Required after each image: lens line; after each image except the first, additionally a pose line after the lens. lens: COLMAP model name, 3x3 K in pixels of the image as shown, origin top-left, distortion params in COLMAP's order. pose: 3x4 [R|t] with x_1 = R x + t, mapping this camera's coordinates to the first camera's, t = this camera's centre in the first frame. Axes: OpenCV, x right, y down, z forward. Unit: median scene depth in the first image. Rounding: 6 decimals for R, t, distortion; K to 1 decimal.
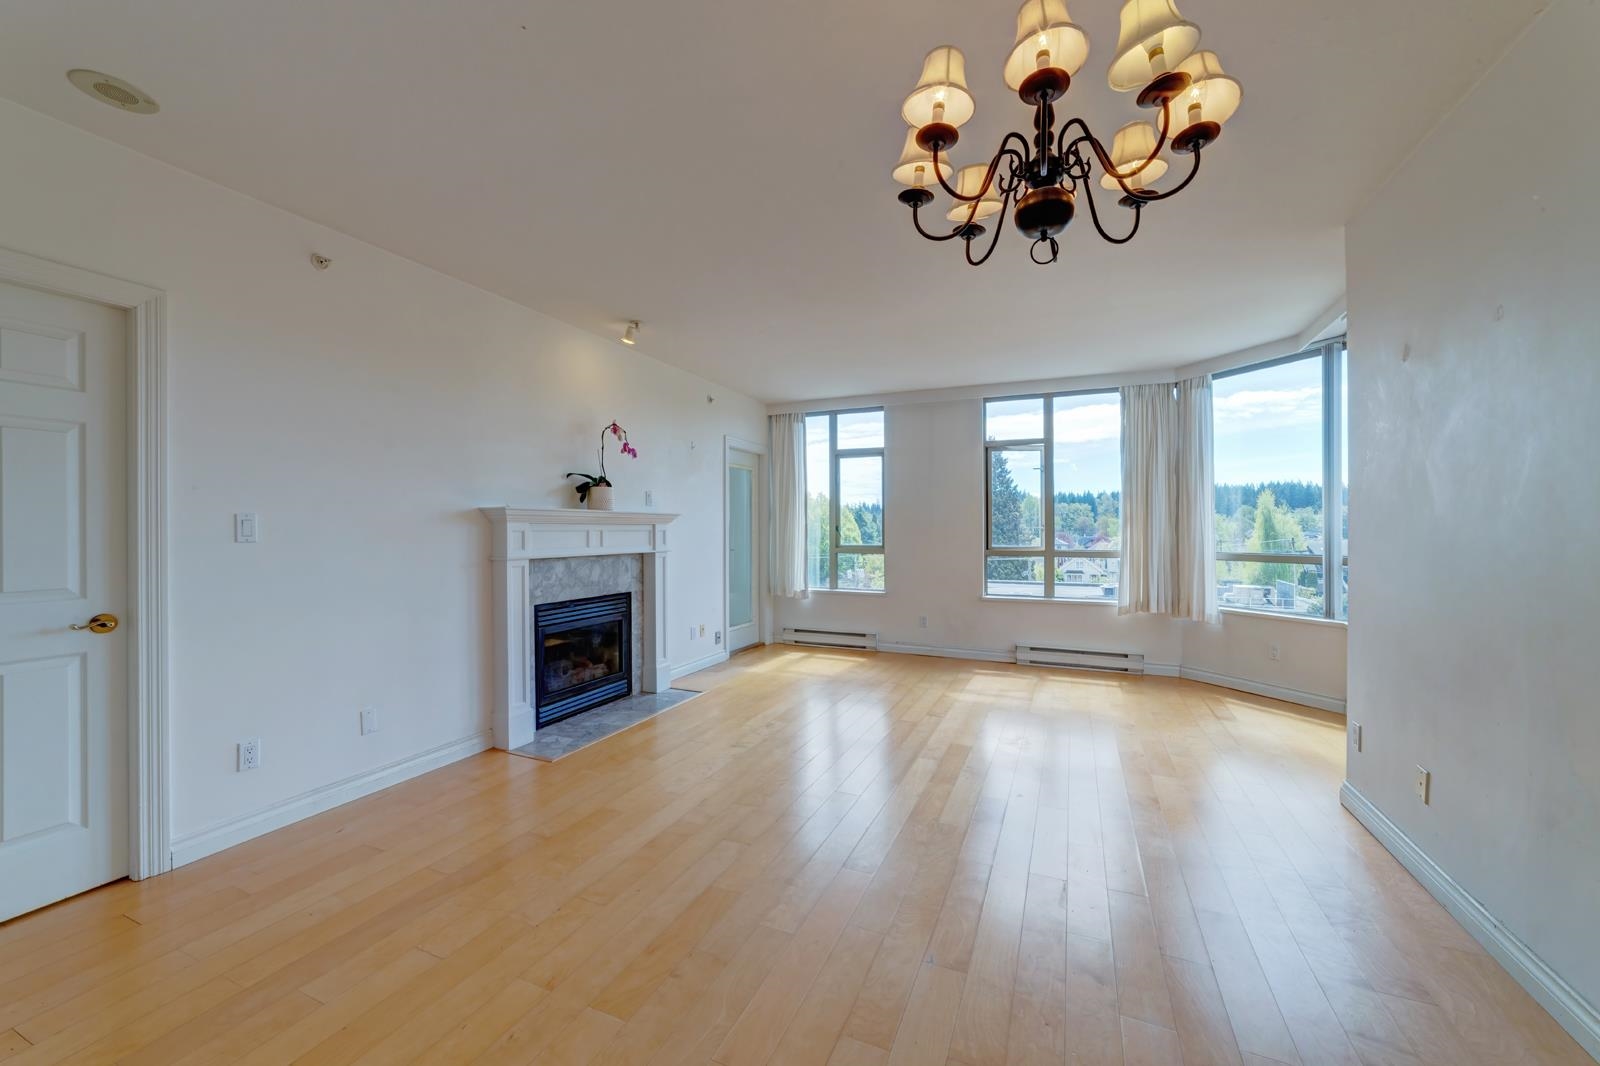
lens RADIAL K [[622.7, 0, 800.0], [0, 622.7, 533.0], [0, 0, 1]] dist [0.000302, 0.000079]
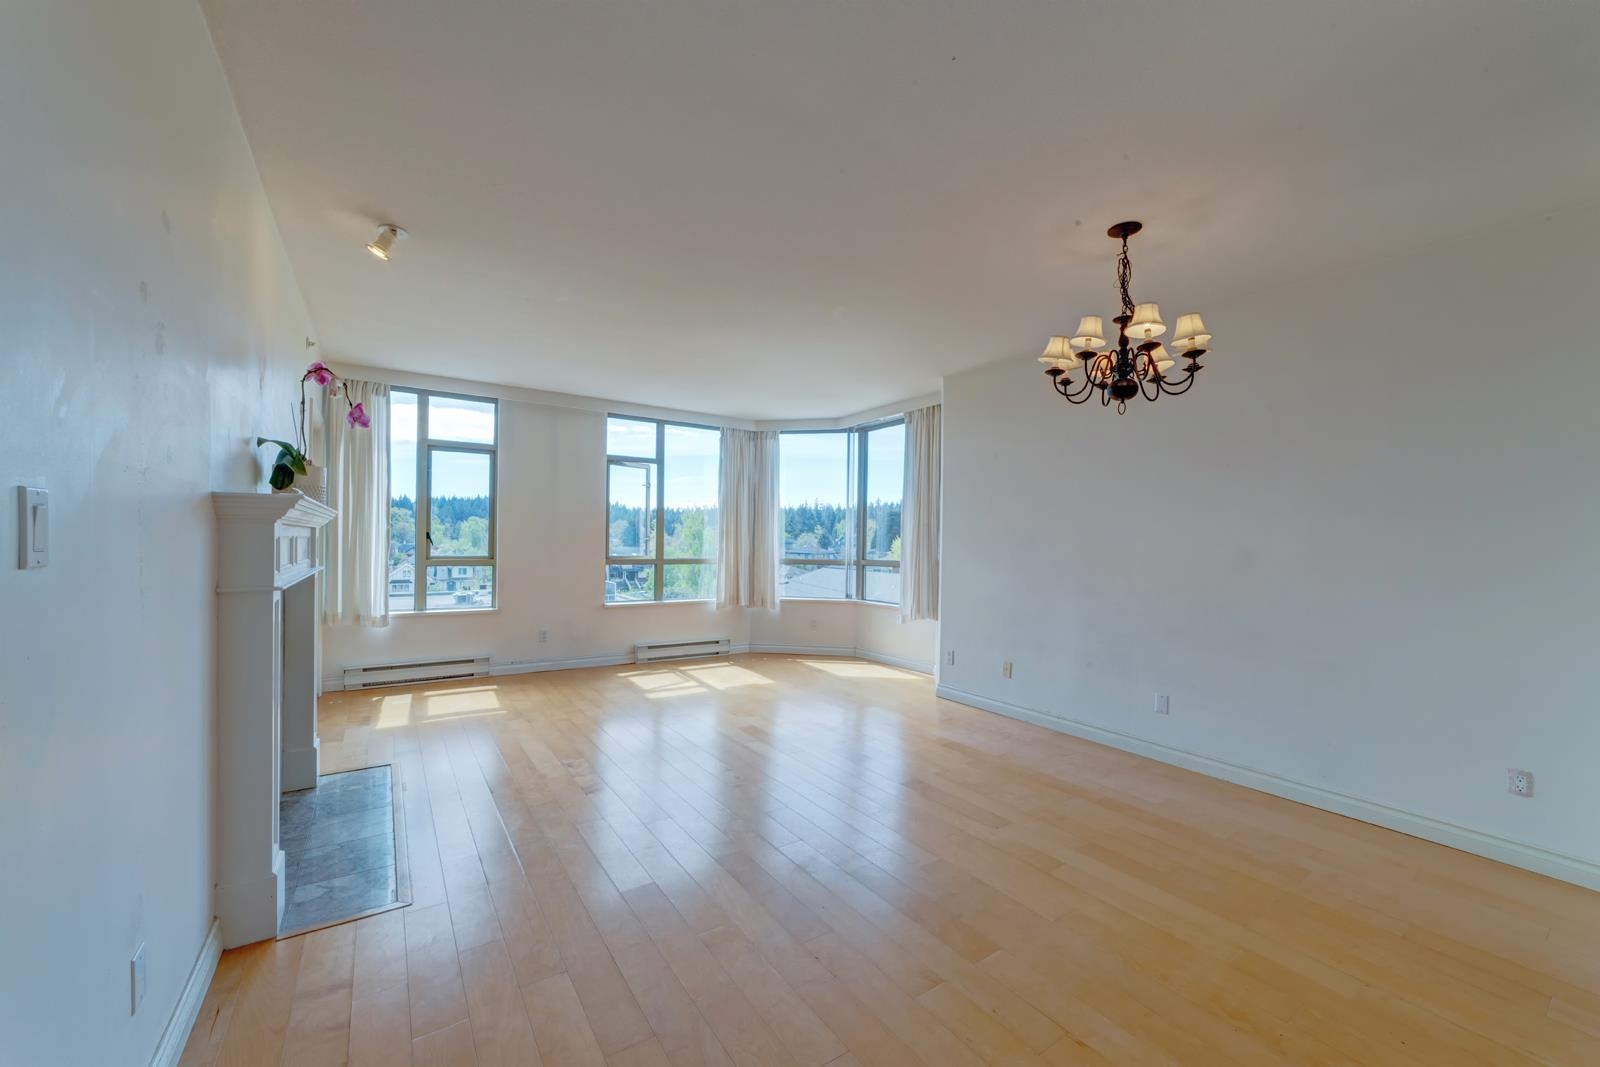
lens RADIAL K [[621.9, 0, 794.4], [0, 621.9, 539.4], [0, 0, 1]] dist [-0.020162, 0.000002]
pose [[0.538172, 0.011063, 0.842762, -0.404467], [-0.010232, 0.999926, -0.006592, -0.002367], [-0.842773, -0.005076, 0.538245, 0.181344]]
